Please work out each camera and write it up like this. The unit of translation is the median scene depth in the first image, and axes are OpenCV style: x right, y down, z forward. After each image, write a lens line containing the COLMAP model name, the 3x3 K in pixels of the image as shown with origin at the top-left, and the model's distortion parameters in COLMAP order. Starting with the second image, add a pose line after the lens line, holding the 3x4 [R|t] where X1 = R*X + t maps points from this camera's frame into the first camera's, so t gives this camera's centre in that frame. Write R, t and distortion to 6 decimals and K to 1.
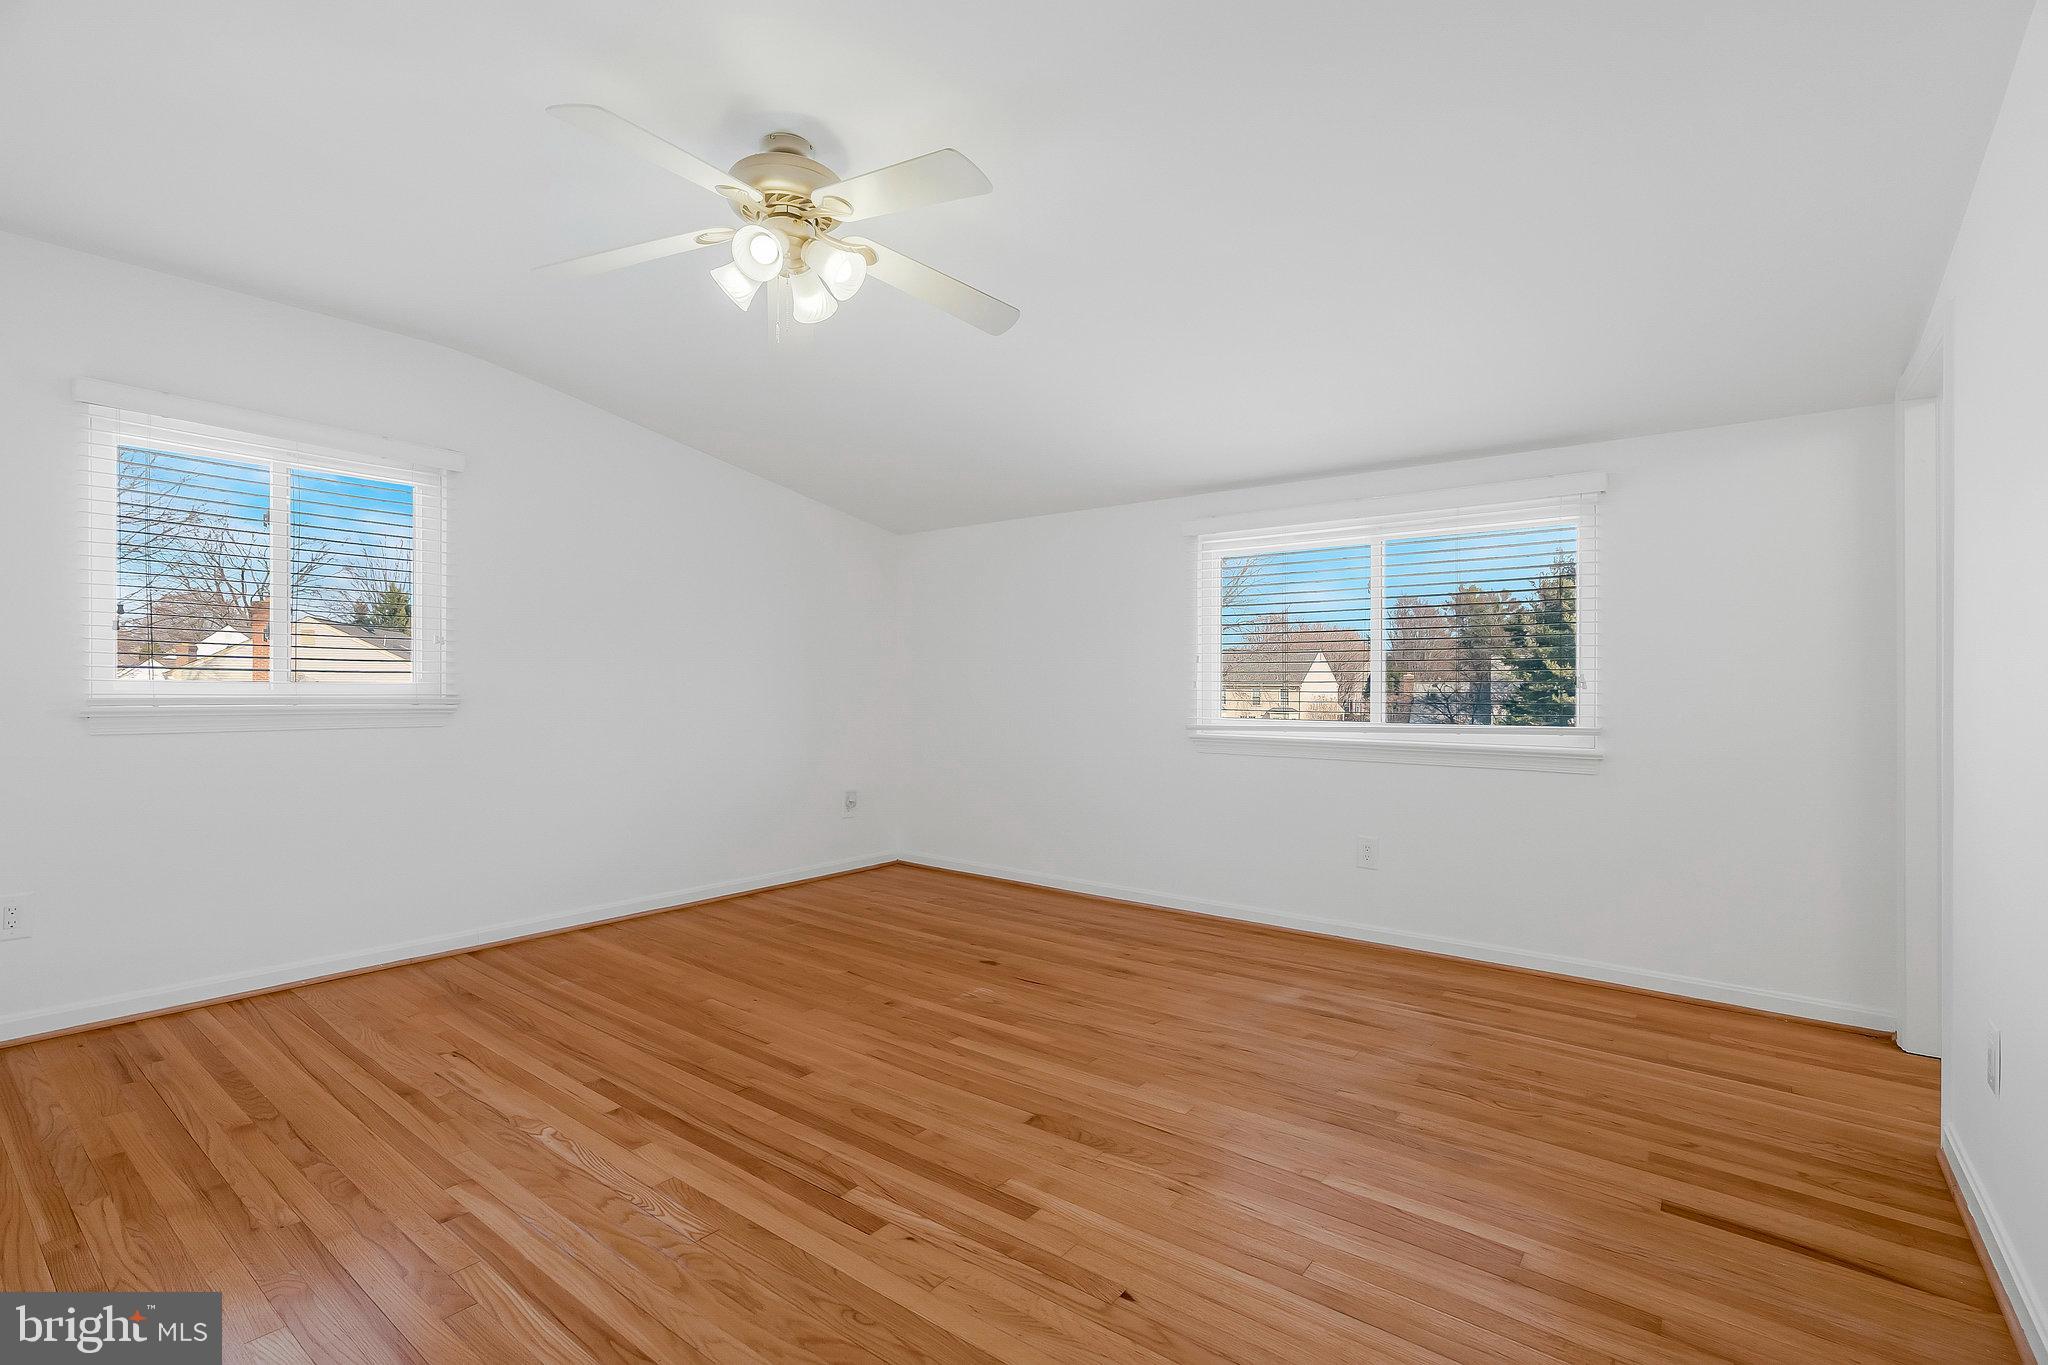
lens RADIAL K [[928.8, 0, 1027.2], [0, 928.8, 692.7], [0, 0, 1]] dist [0.000244, 0.000105]
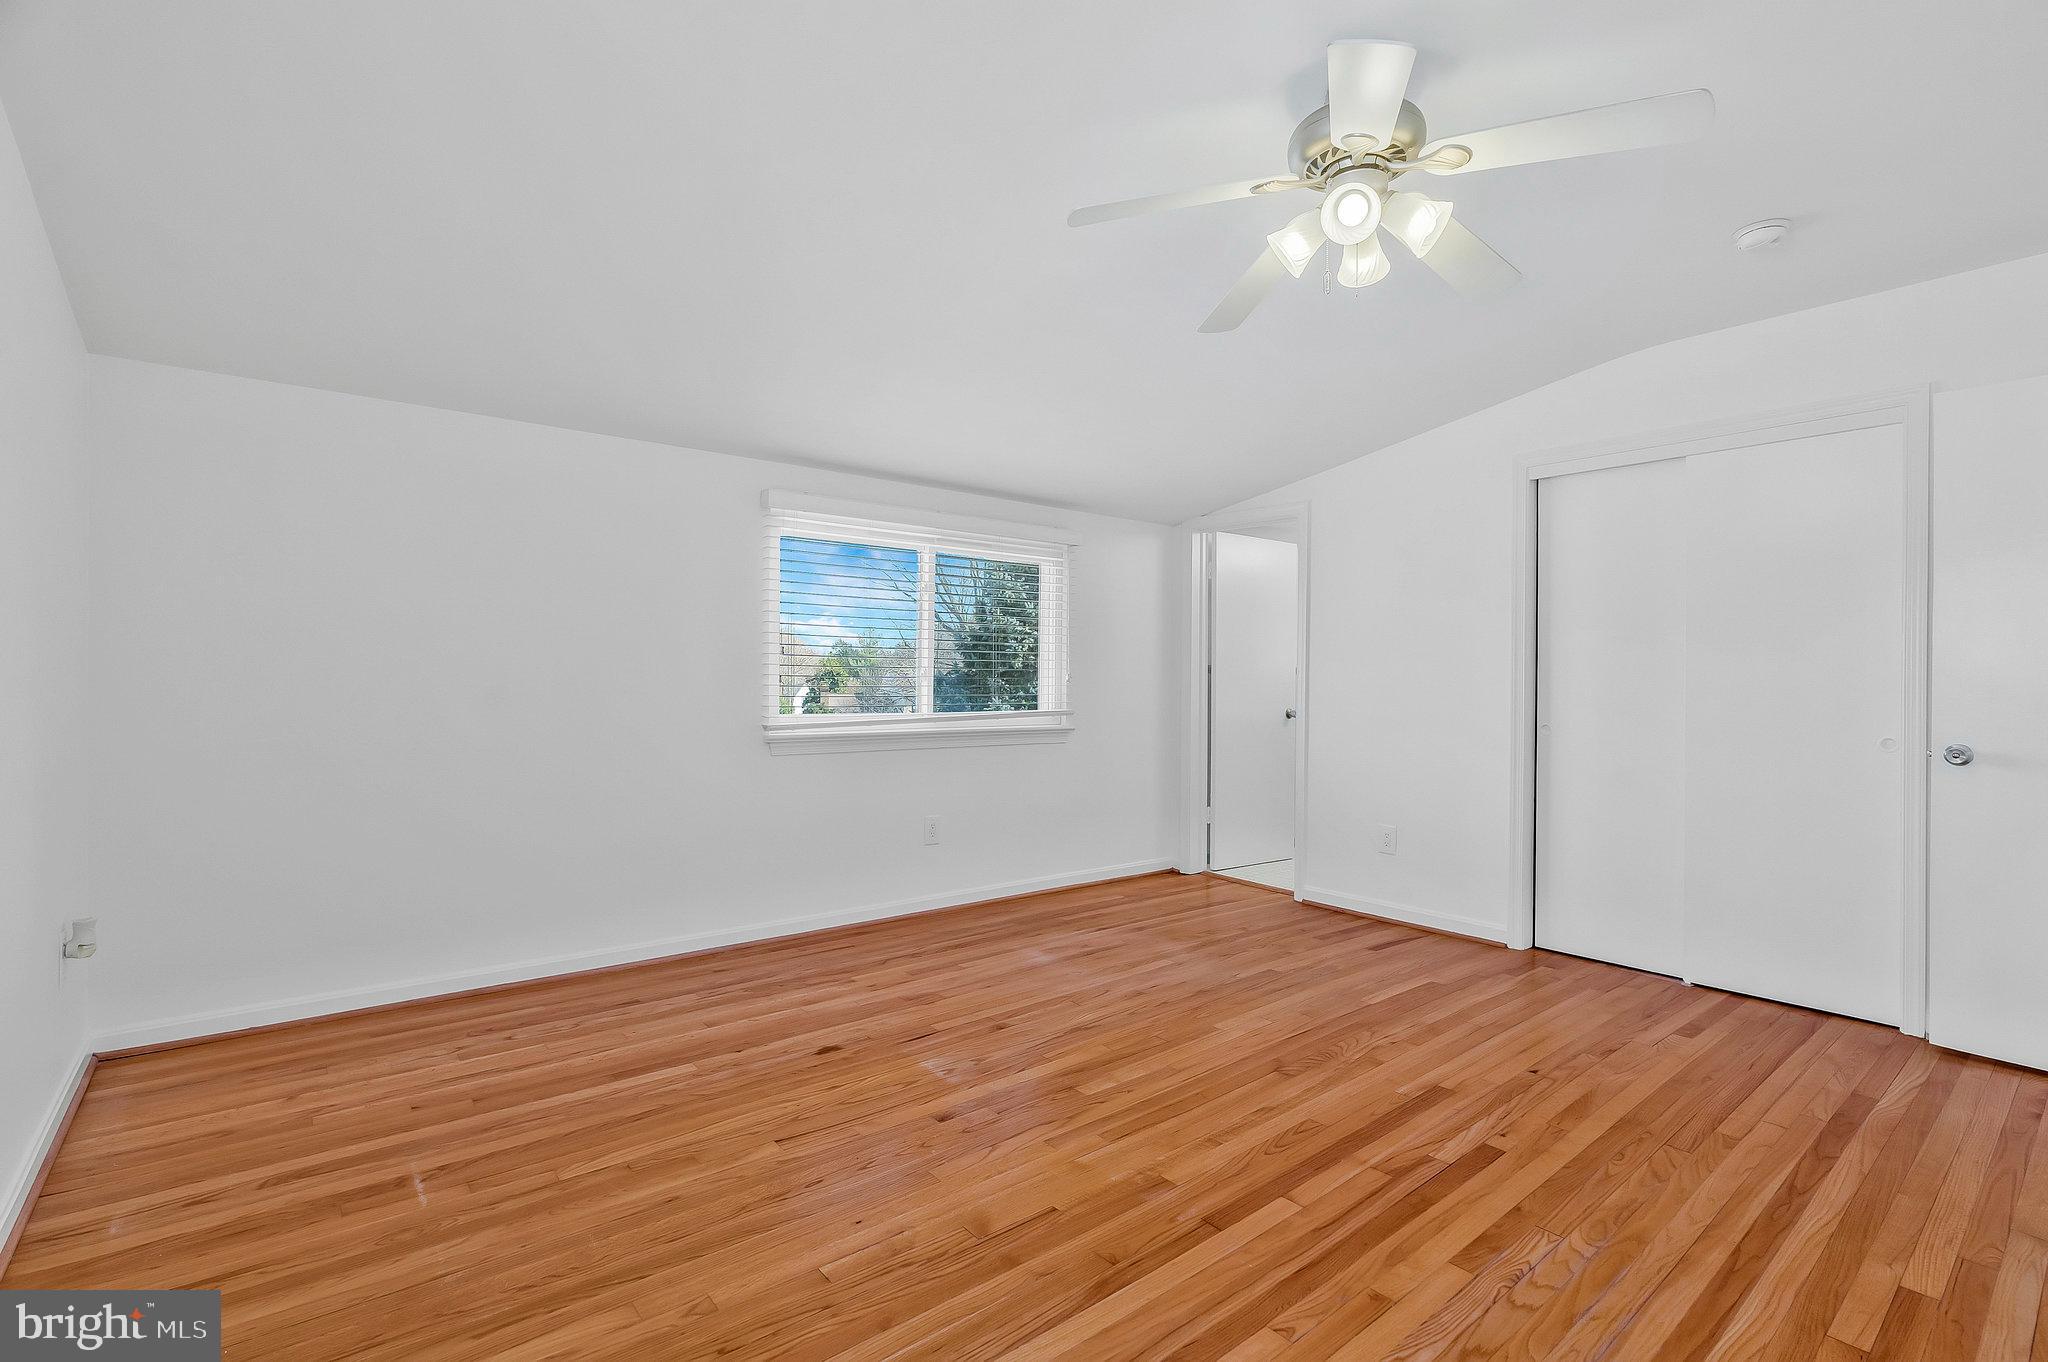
lens RADIAL K [[937.3, 0, 1033.6], [0, 937.3, 679.8], [0, 0, 1]] dist [-0.000760, 0.000641]
pose [[0.217883, -0.000298, 0.975975, -0.806529], [-0.000175, 1.000000, 0.000344, -0.009197], [-0.975975, -0.000246, 0.217883, 0.731766]]
